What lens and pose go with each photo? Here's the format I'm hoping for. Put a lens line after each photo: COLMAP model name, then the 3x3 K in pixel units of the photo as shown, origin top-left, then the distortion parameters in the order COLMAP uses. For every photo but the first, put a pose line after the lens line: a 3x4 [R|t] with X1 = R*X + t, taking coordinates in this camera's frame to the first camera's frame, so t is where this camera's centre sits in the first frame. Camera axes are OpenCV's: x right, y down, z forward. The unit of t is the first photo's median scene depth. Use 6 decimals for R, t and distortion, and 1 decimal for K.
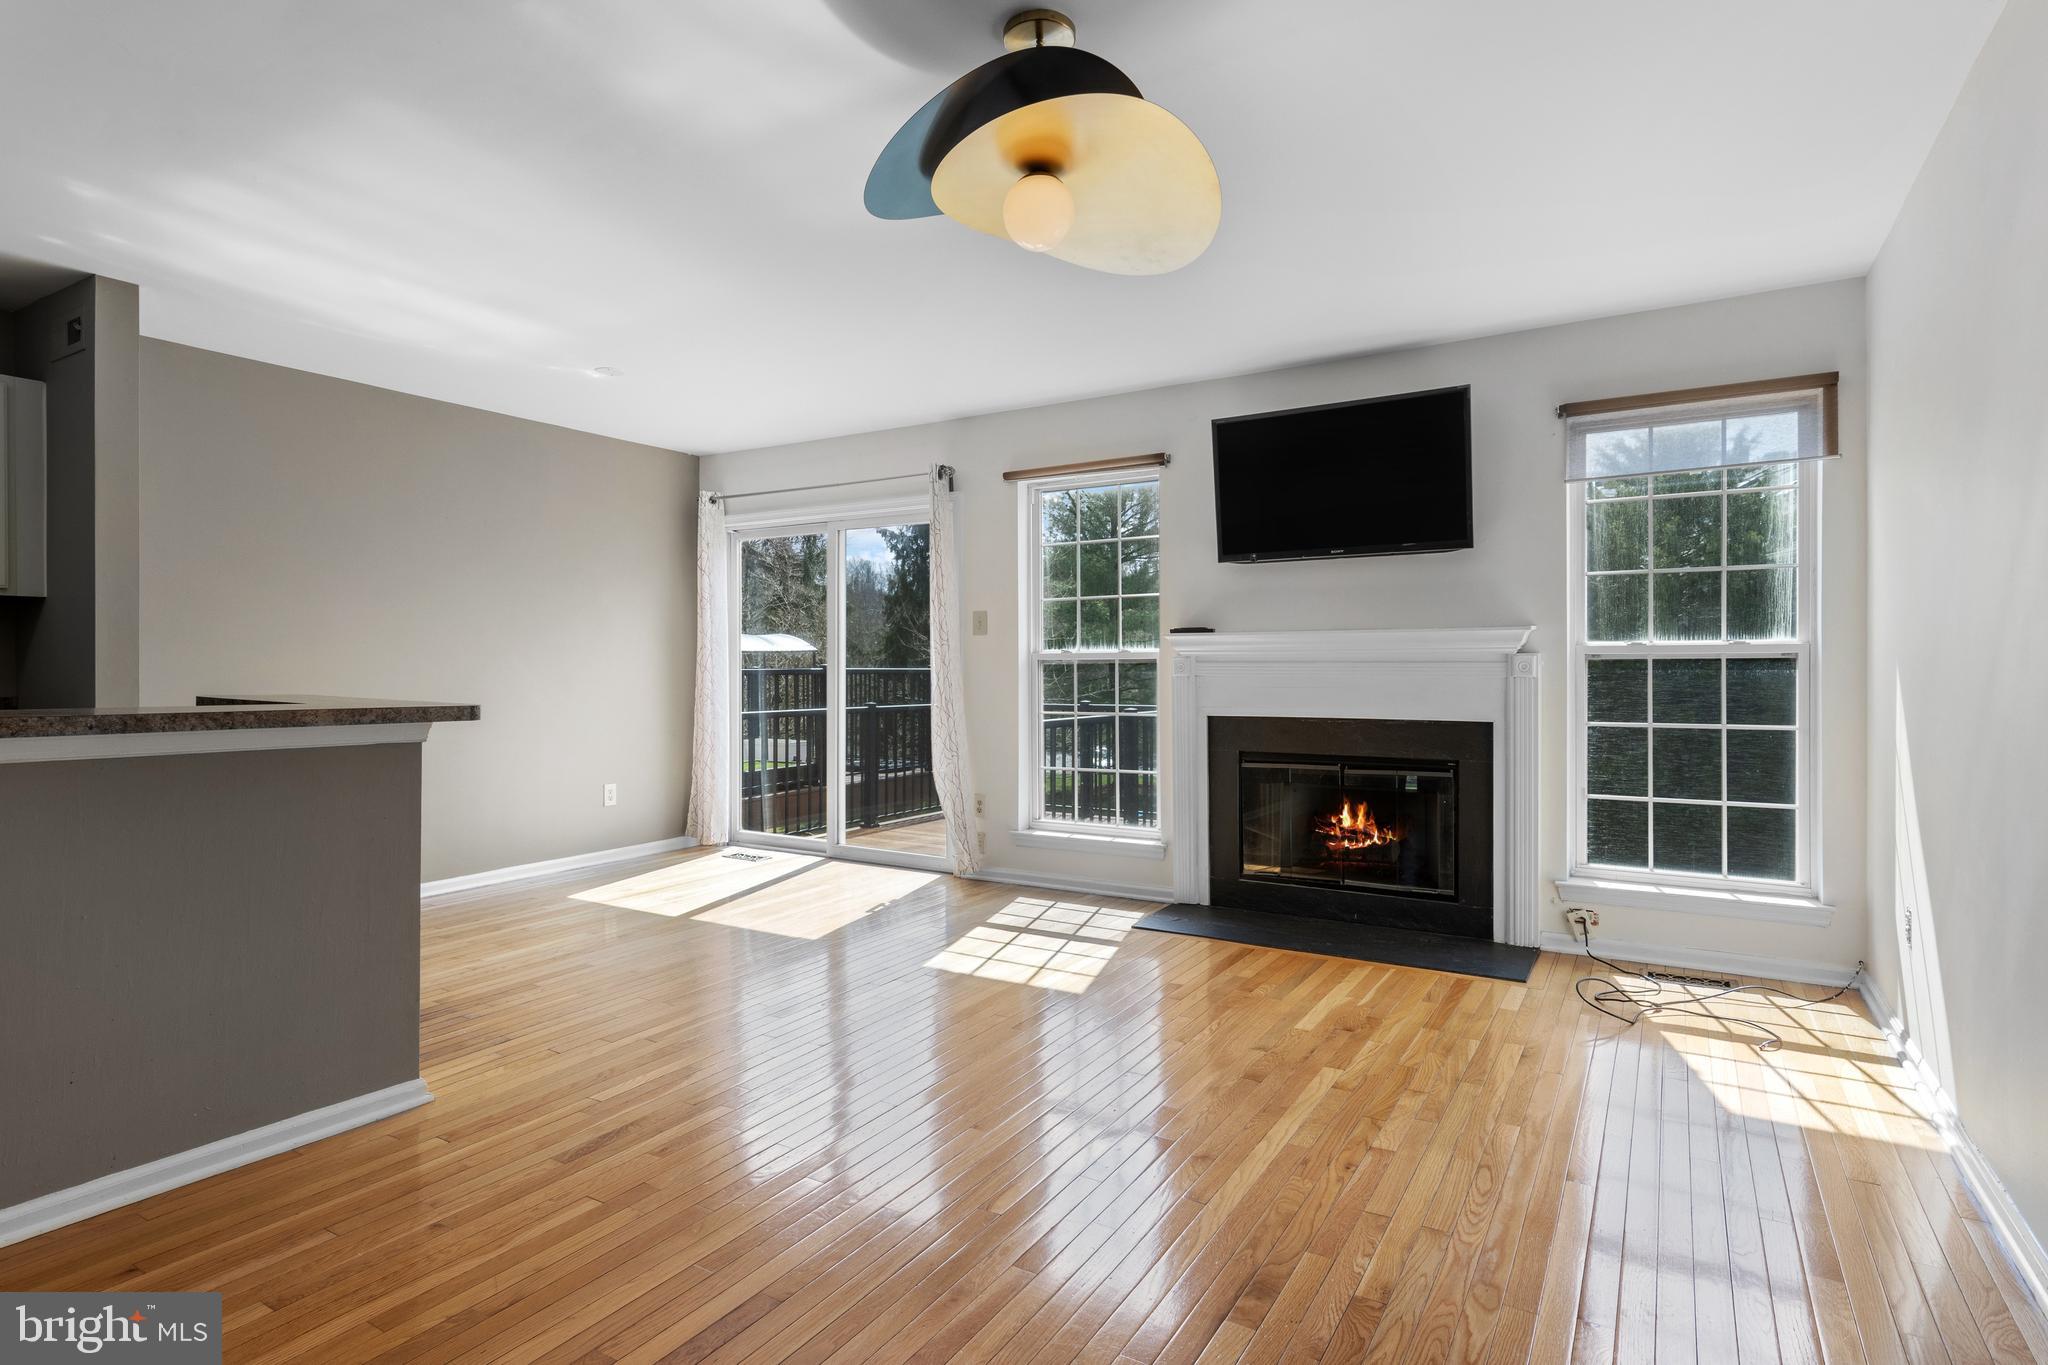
lens RADIAL K [[1050.0, 0, 1024.3], [0, 1050.0, 669.8], [0, 0, 1]] dist [0.014553, -0.004389]
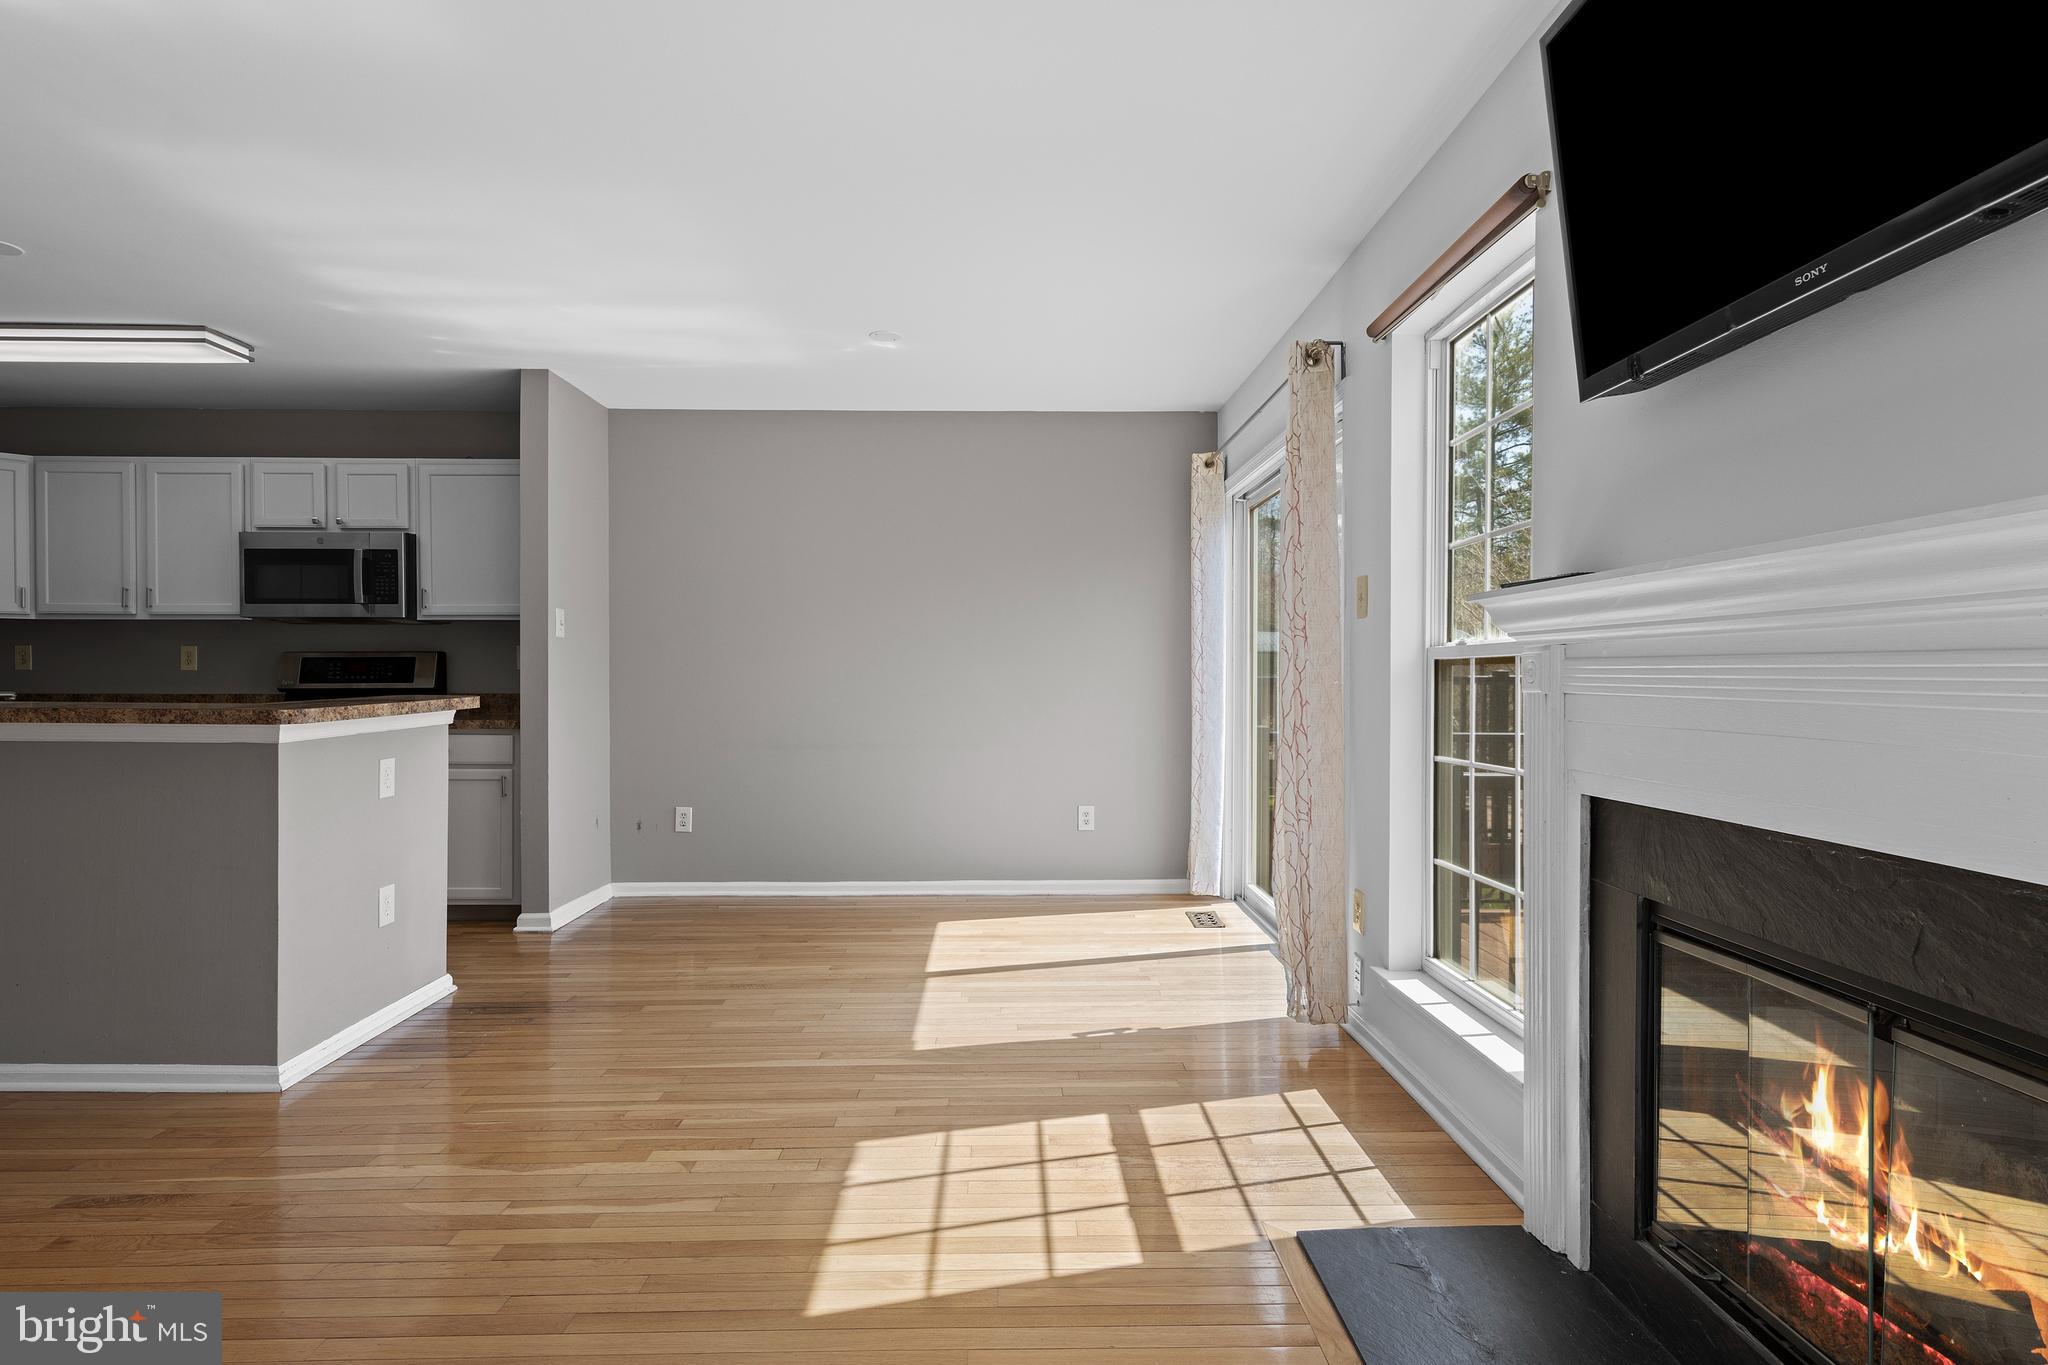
lens RADIAL K [[1050.0, 0, 1027.4], [0, 1050.0, 683.5], [0, 0, 1]] dist [0.014553, -0.004389]
pose [[0.538380, 0.008453, -0.842660, 0.414193], [-0.003714, 0.999964, 0.007659, -0.000395], [0.842694, -0.000994, 0.538392, 0.630142]]
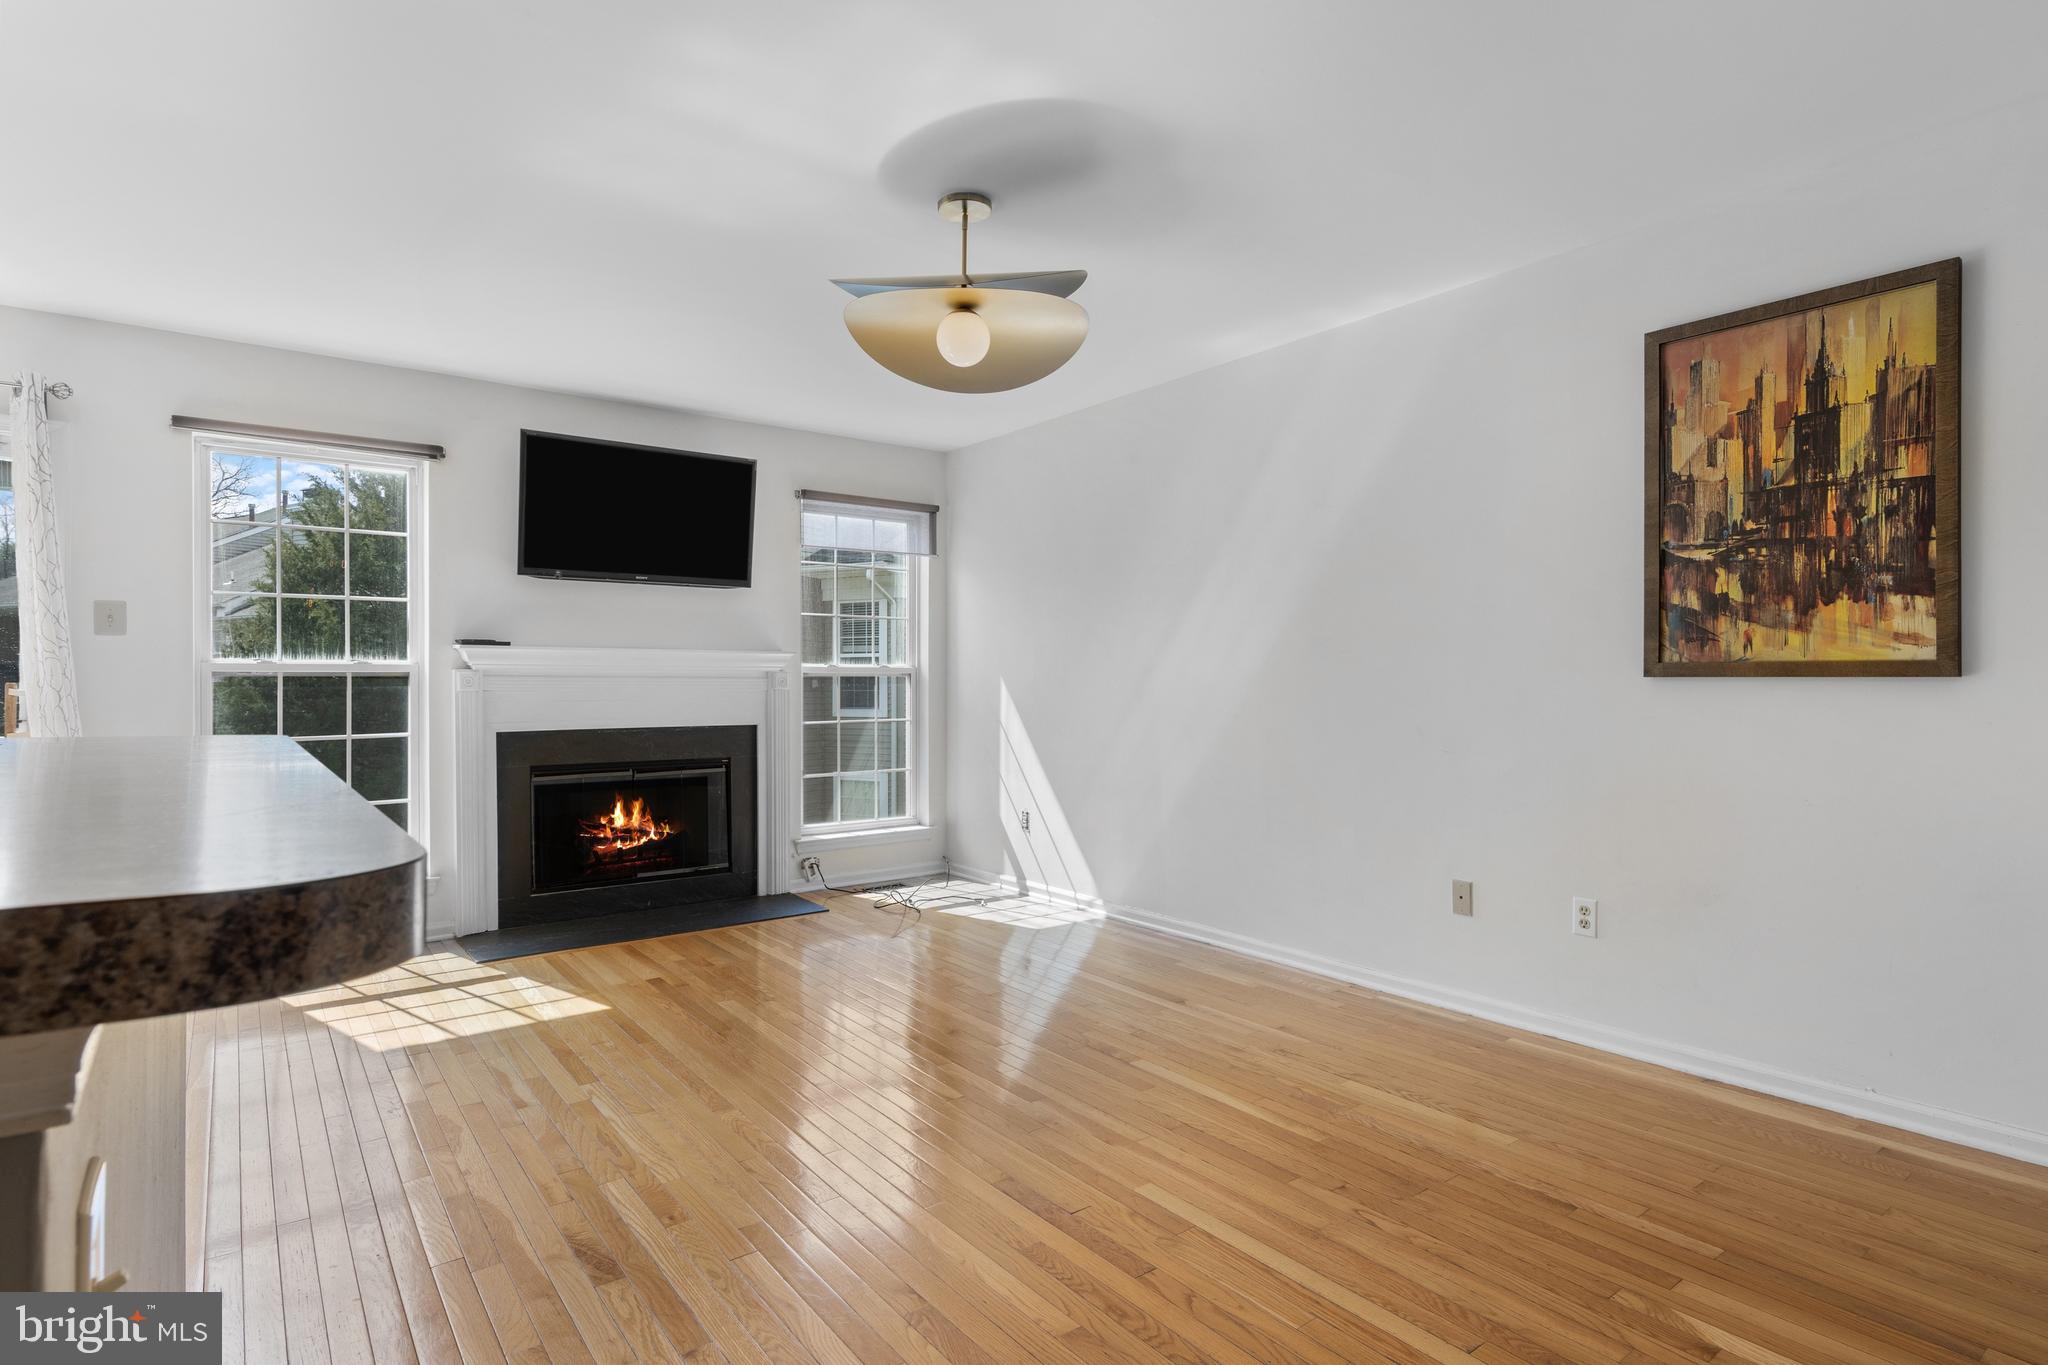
lens RADIAL K [[1050.0, 0, 1022.8], [0, 1050.0, 680.4], [0, 0, 1]] dist [0.014553, -0.004389]
pose [[0.365872, 0.003727, 0.930658, -0.564618], [0.003197, 0.999981, -0.005262, 0.003237], [-0.930660, 0.004901, 0.365853, 0.208969]]
